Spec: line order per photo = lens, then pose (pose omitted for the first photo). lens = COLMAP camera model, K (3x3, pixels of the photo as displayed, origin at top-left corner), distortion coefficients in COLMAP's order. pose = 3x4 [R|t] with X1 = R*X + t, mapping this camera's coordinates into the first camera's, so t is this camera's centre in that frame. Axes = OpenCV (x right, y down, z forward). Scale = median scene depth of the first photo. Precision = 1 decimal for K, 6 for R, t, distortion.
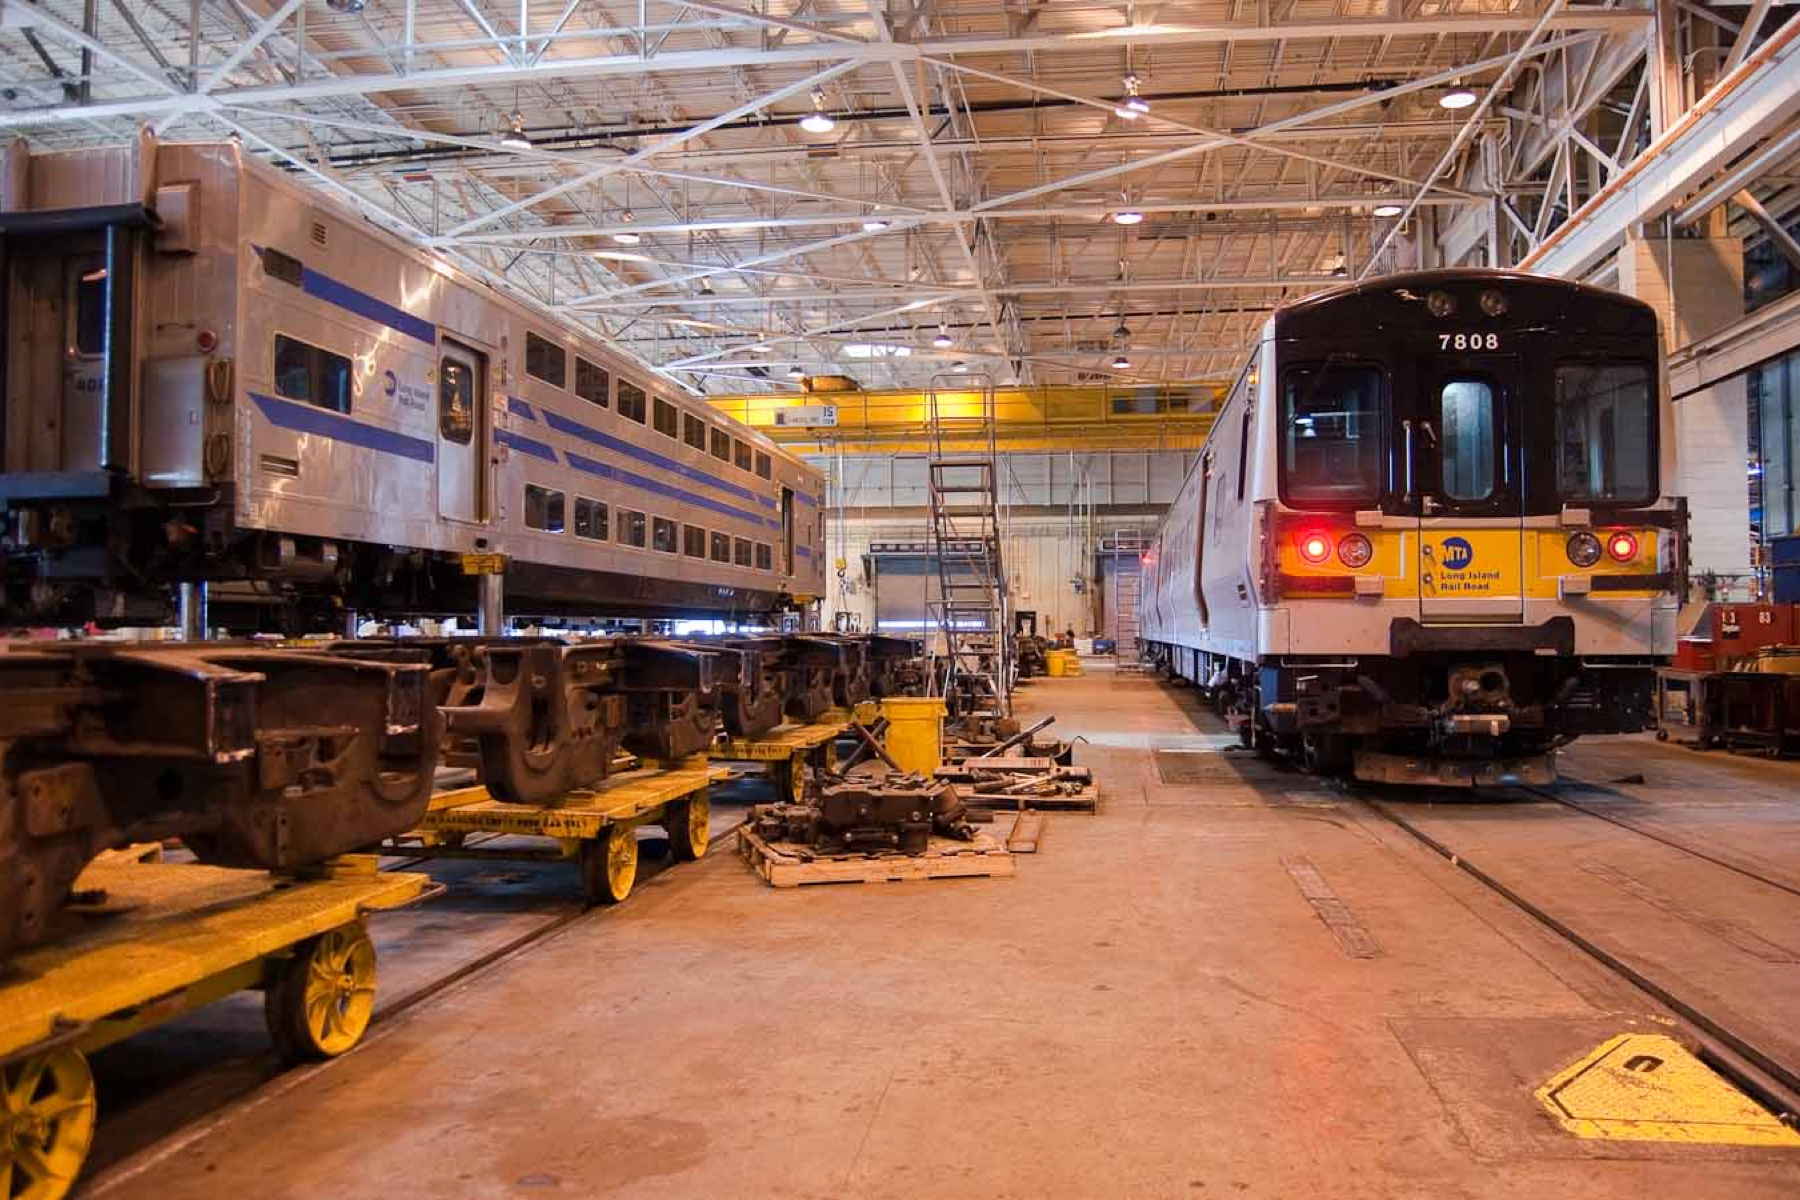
lens RADIAL K [[1409.5, 0, 900.0], [0, 1409.5, 600.0], [0, 0, 1]] dist [-0.084135, -0.000321]
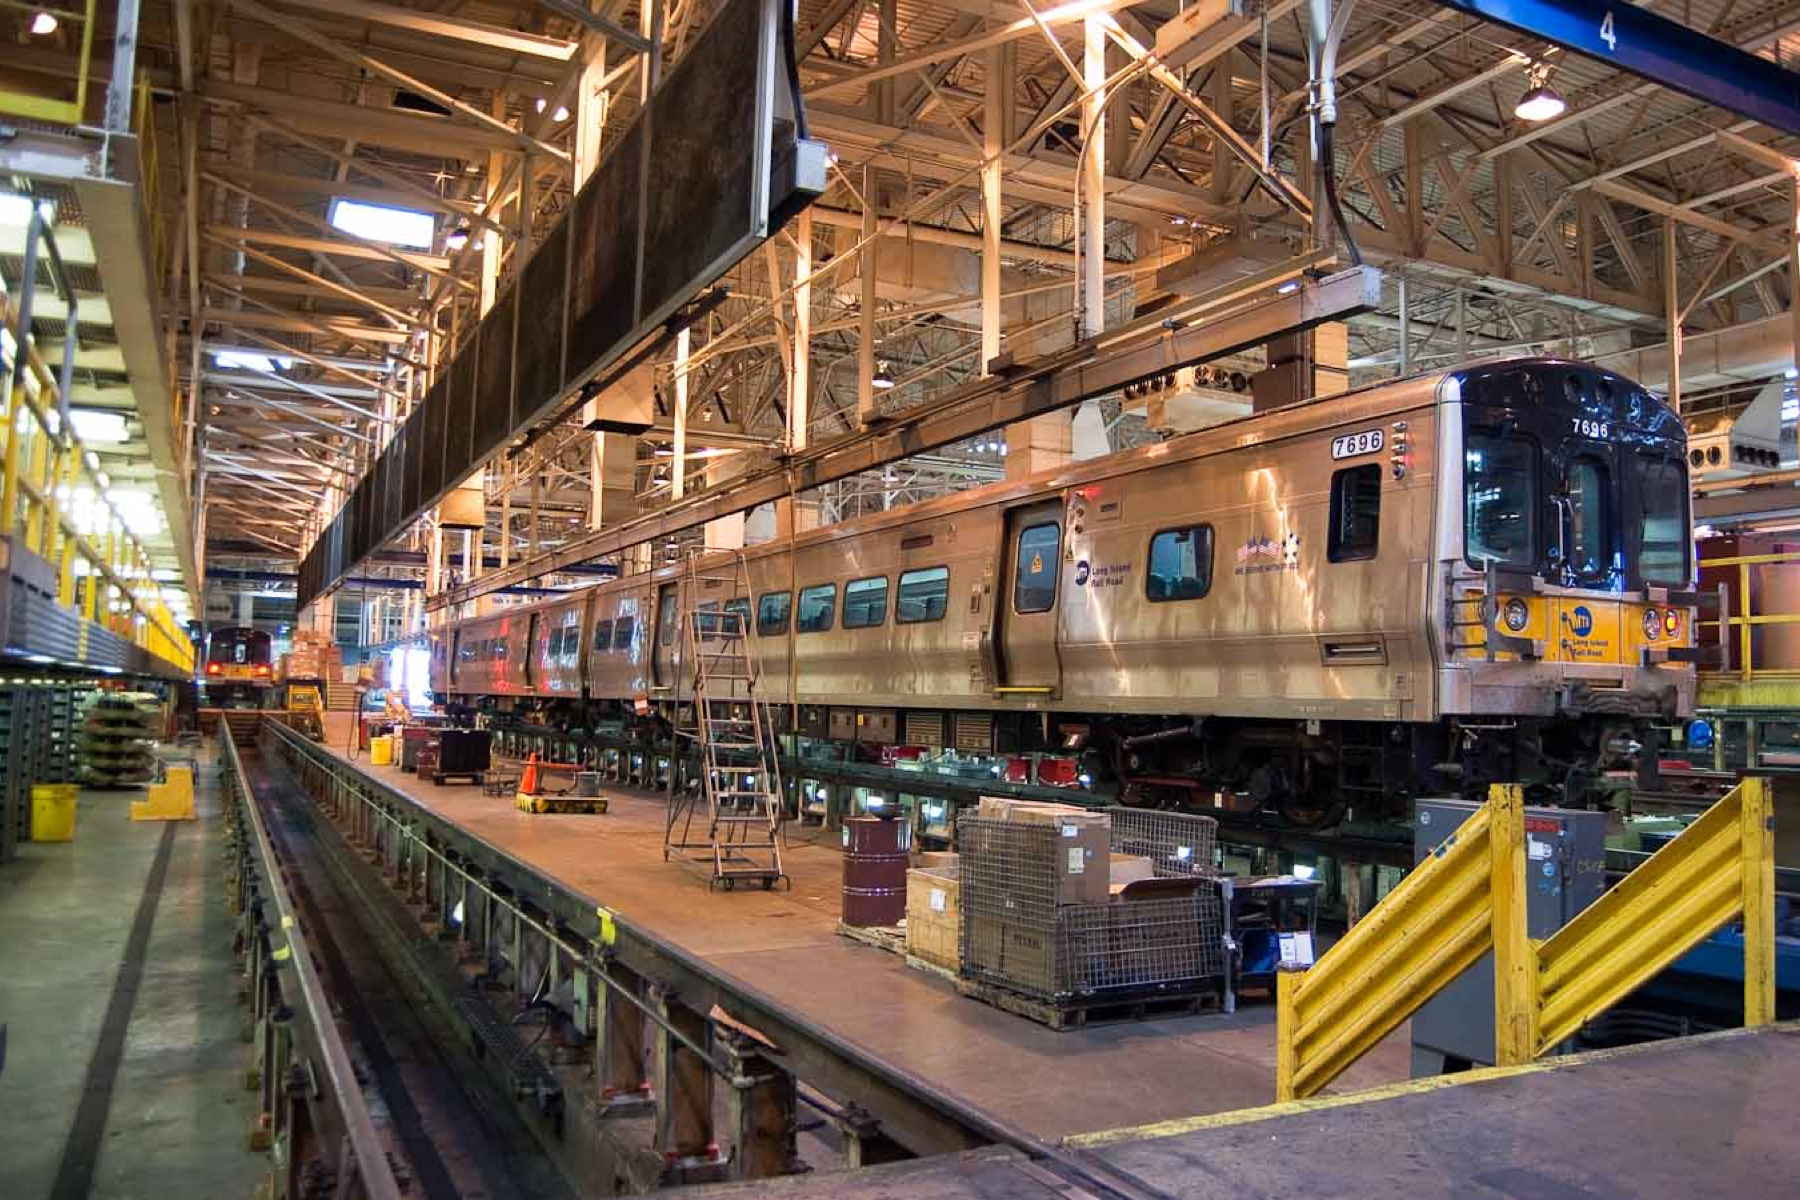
lens RADIAL K [[1409.5, 0, 900.0], [0, 1409.5, 600.0], [0, 0, 1]] dist [-0.084135, -0.000321]
pose [[0.823852, 0.054629, 0.564166, -0.639004], [-0.032665, 0.998266, -0.048963, 0.019431], [-0.565863, 0.021910, 0.824208, 0.415965]]
